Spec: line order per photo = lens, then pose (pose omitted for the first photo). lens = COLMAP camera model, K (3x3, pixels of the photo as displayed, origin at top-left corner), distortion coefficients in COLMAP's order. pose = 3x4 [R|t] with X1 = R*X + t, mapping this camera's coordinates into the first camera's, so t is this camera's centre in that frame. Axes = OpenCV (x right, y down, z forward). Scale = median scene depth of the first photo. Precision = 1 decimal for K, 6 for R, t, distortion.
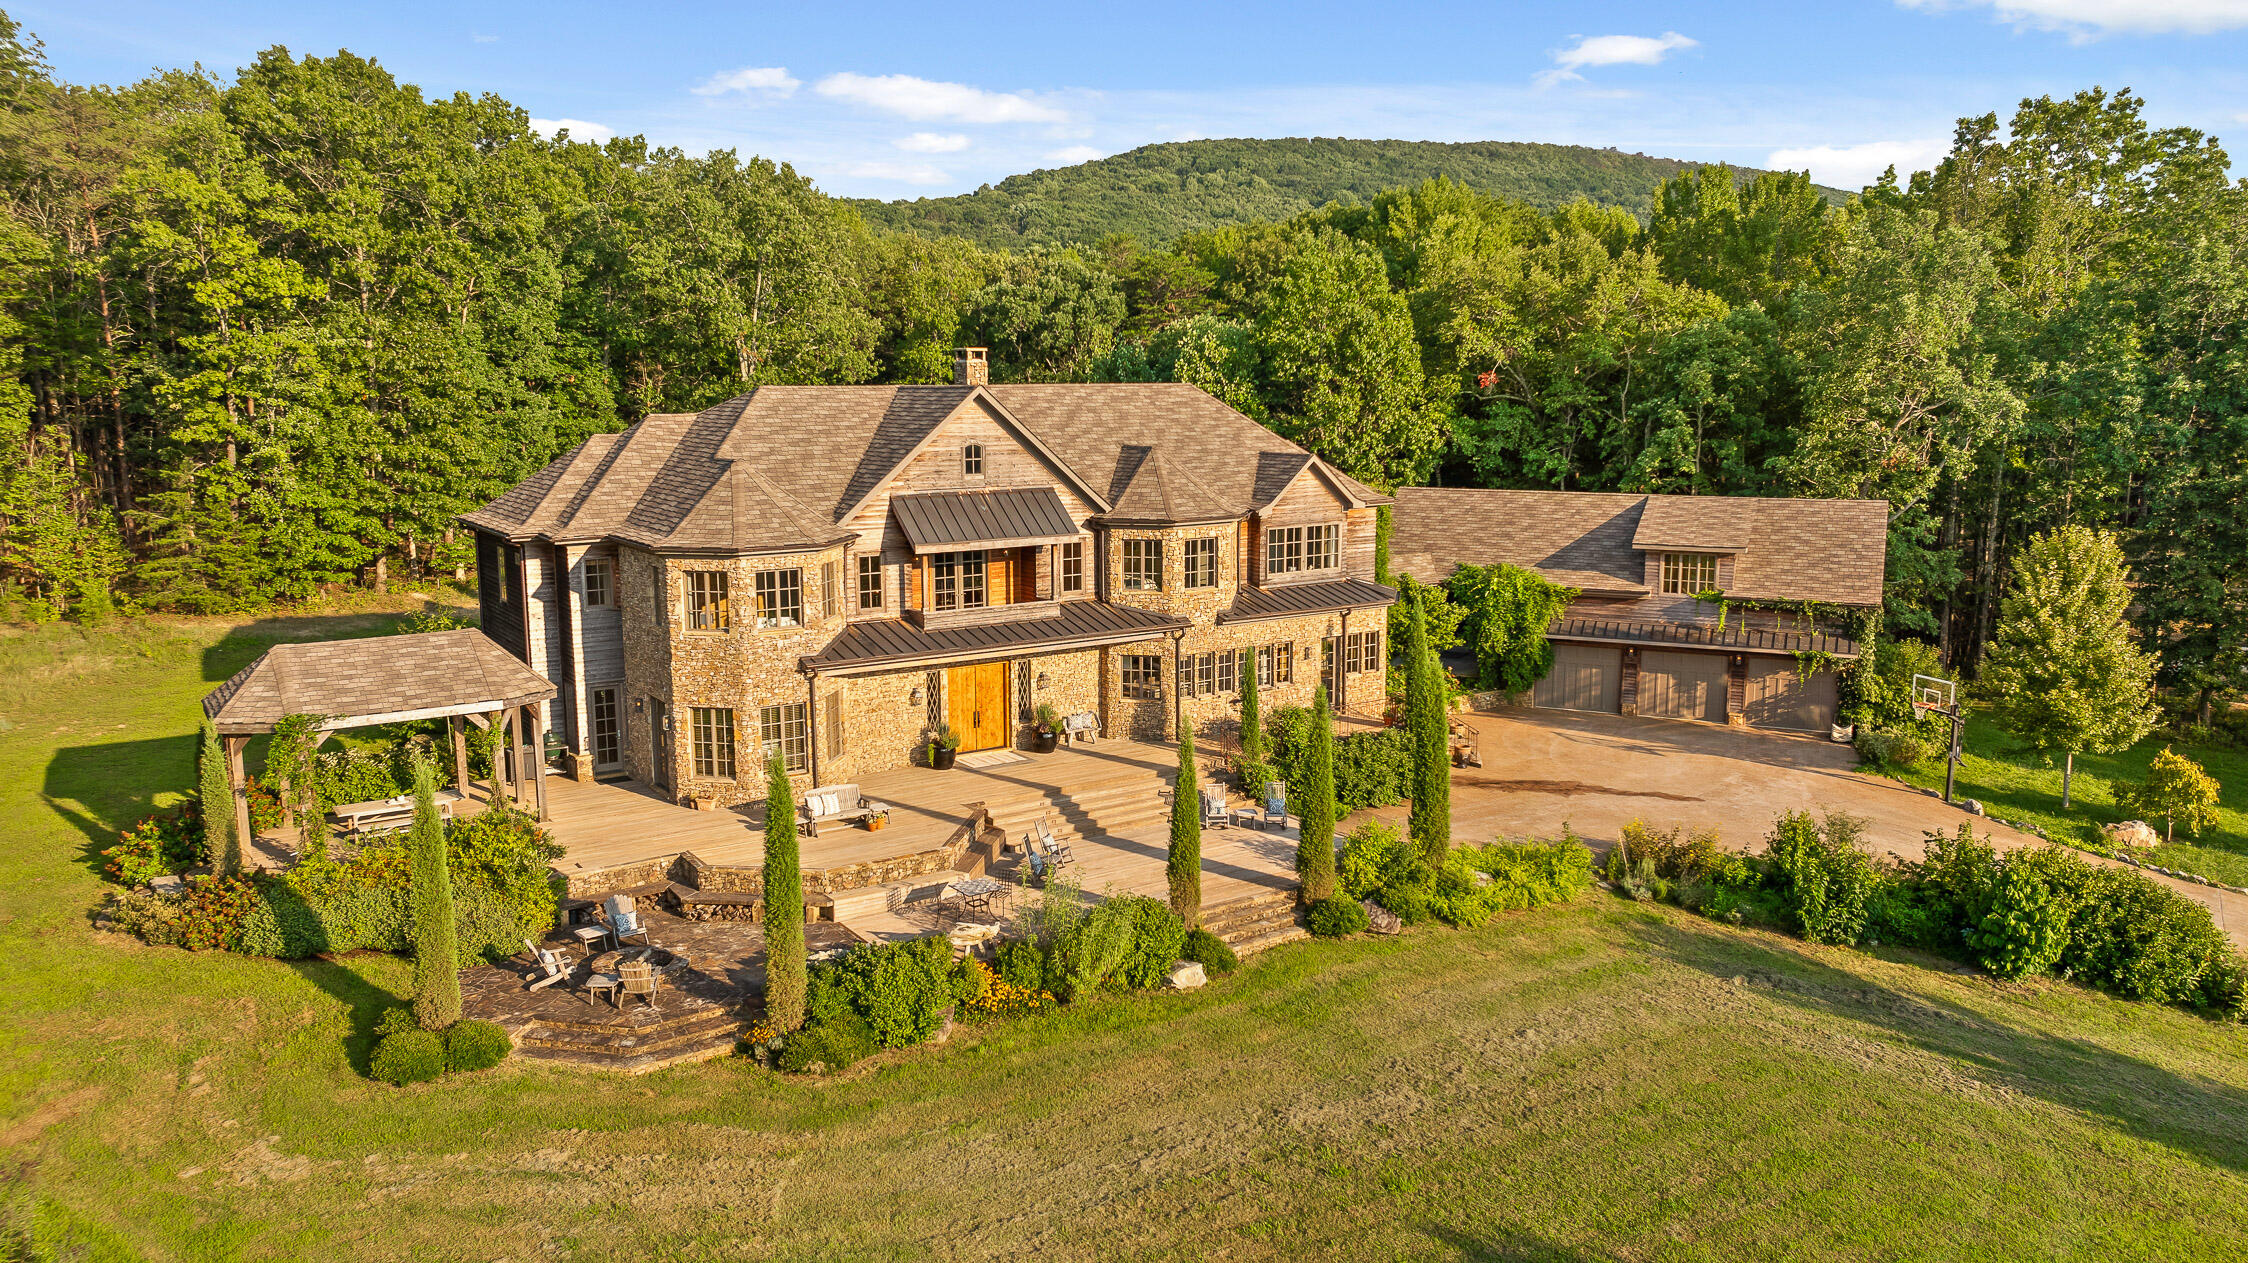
lens RADIAL K [[1600.6, 0, 1121.5], [0, 1600.6, 608.1], [0, 0, 1]] dist [-0.015568, 0.001820]
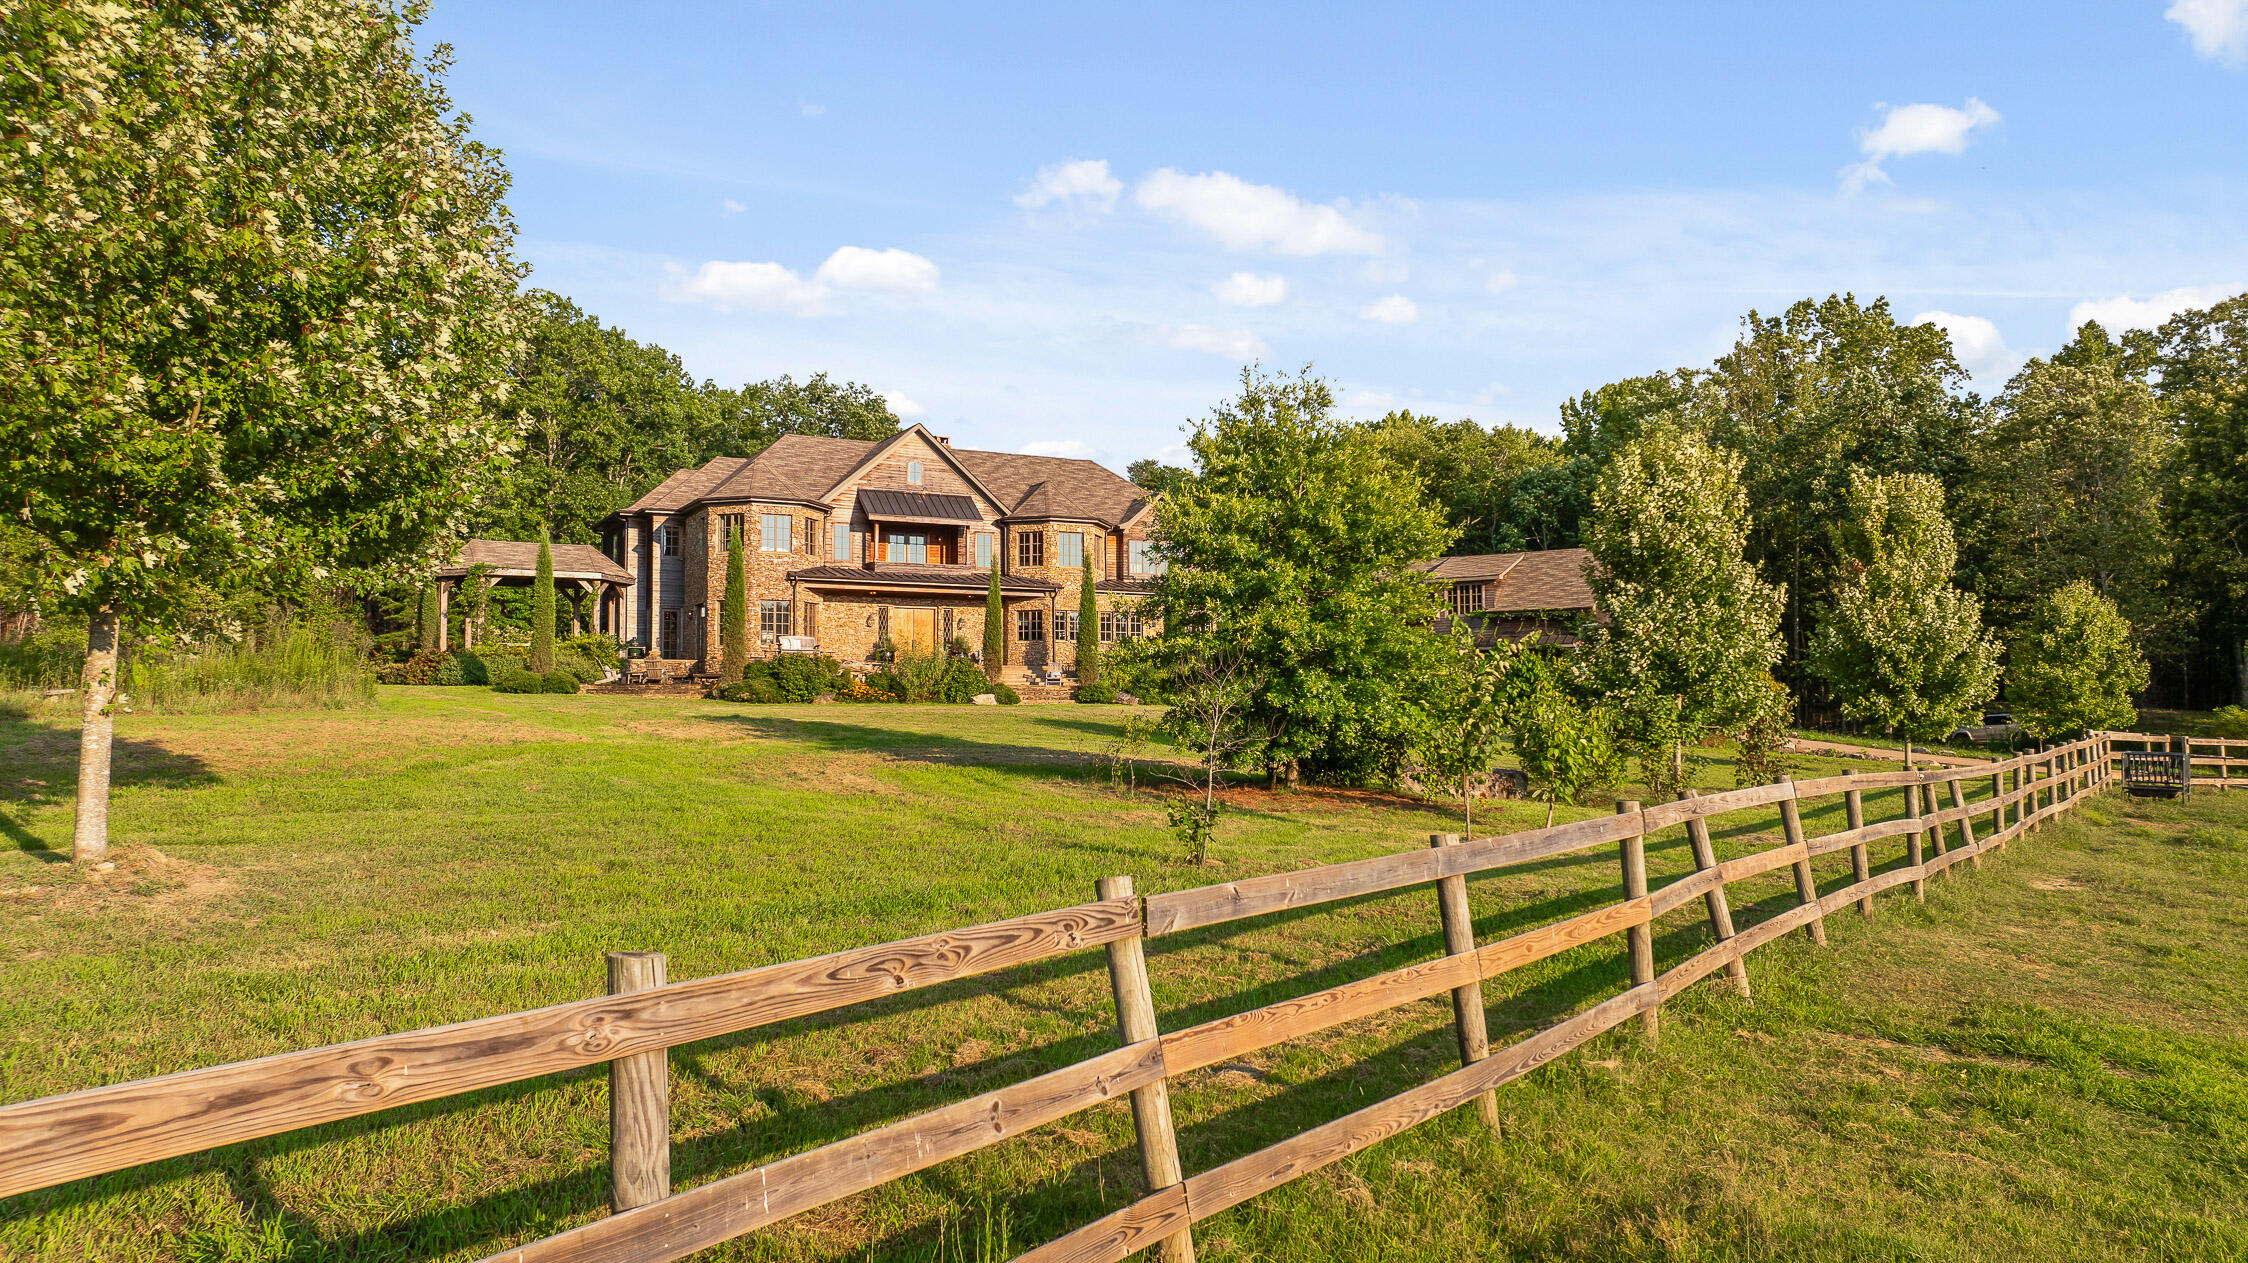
lens RADIAL K [[1600.6, 0, 1119.5], [0, 1600.6, 630.5], [0, 0, 1]] dist [-0.015568, 0.001820]
pose [[0.994744, -0.006884, -0.102163, 0.246521], [-0.014154, 0.978914, -0.203780, 0.349490], [0.101412, 0.204155, 0.973672, -0.425201]]
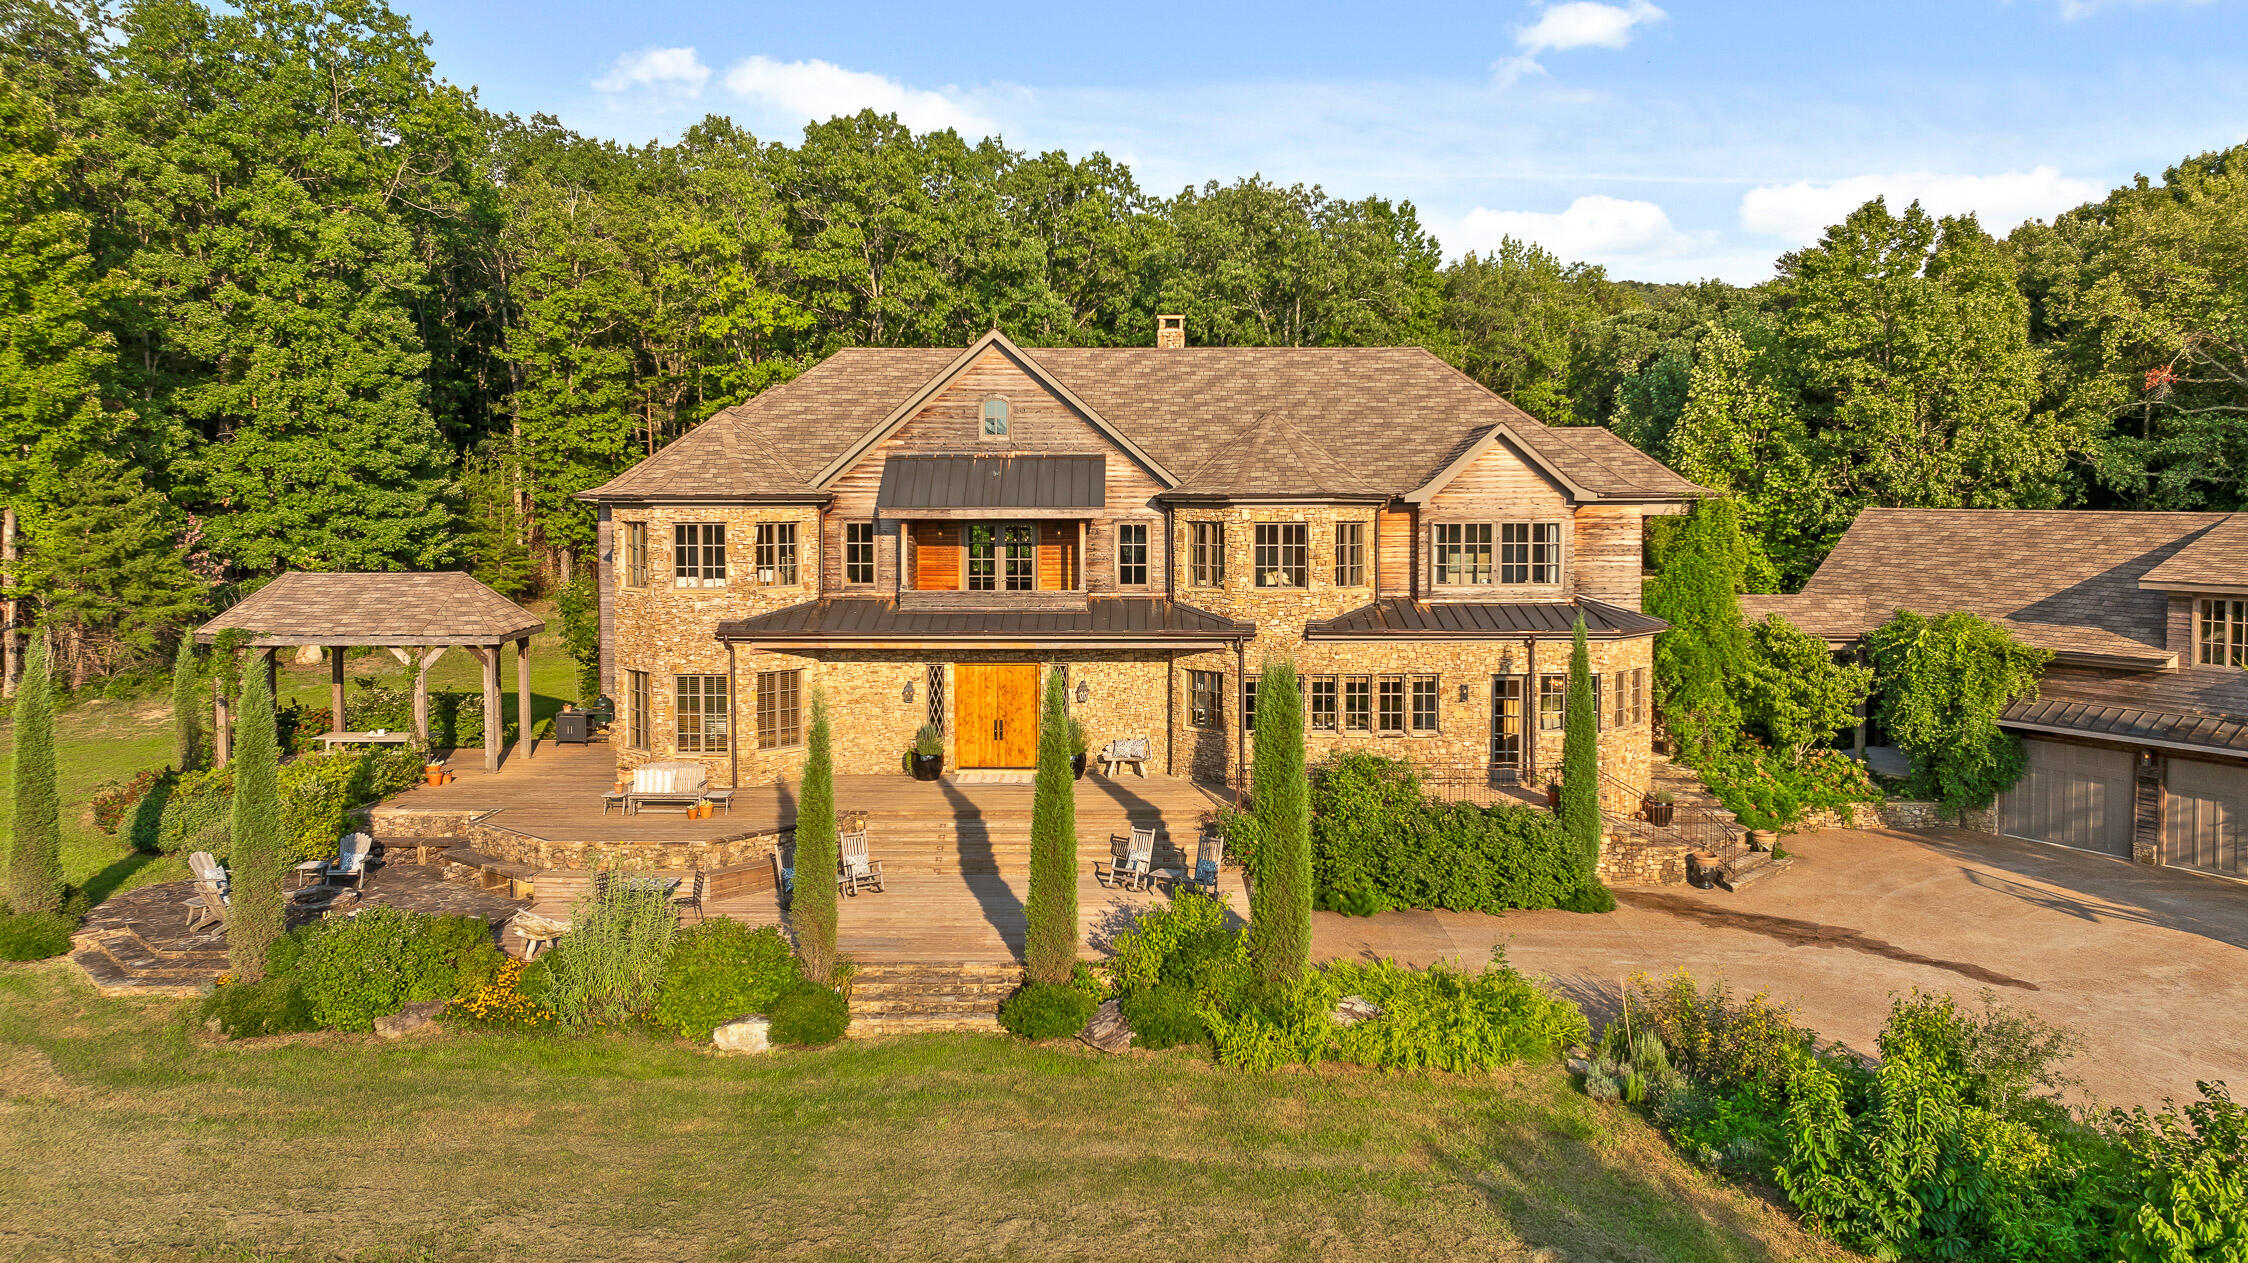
lens RADIAL K [[1600.6, 0, 1124.4], [0, 1600.6, 577.0], [0, 0, 1]] dist [-0.015568, 0.001820]
pose [[0.824780, 0.033689, -0.564450, 0.421570], [-0.083898, 0.994466, -0.063238, 0.036968], [0.559196, 0.099514, 0.823041, 0.334688]]
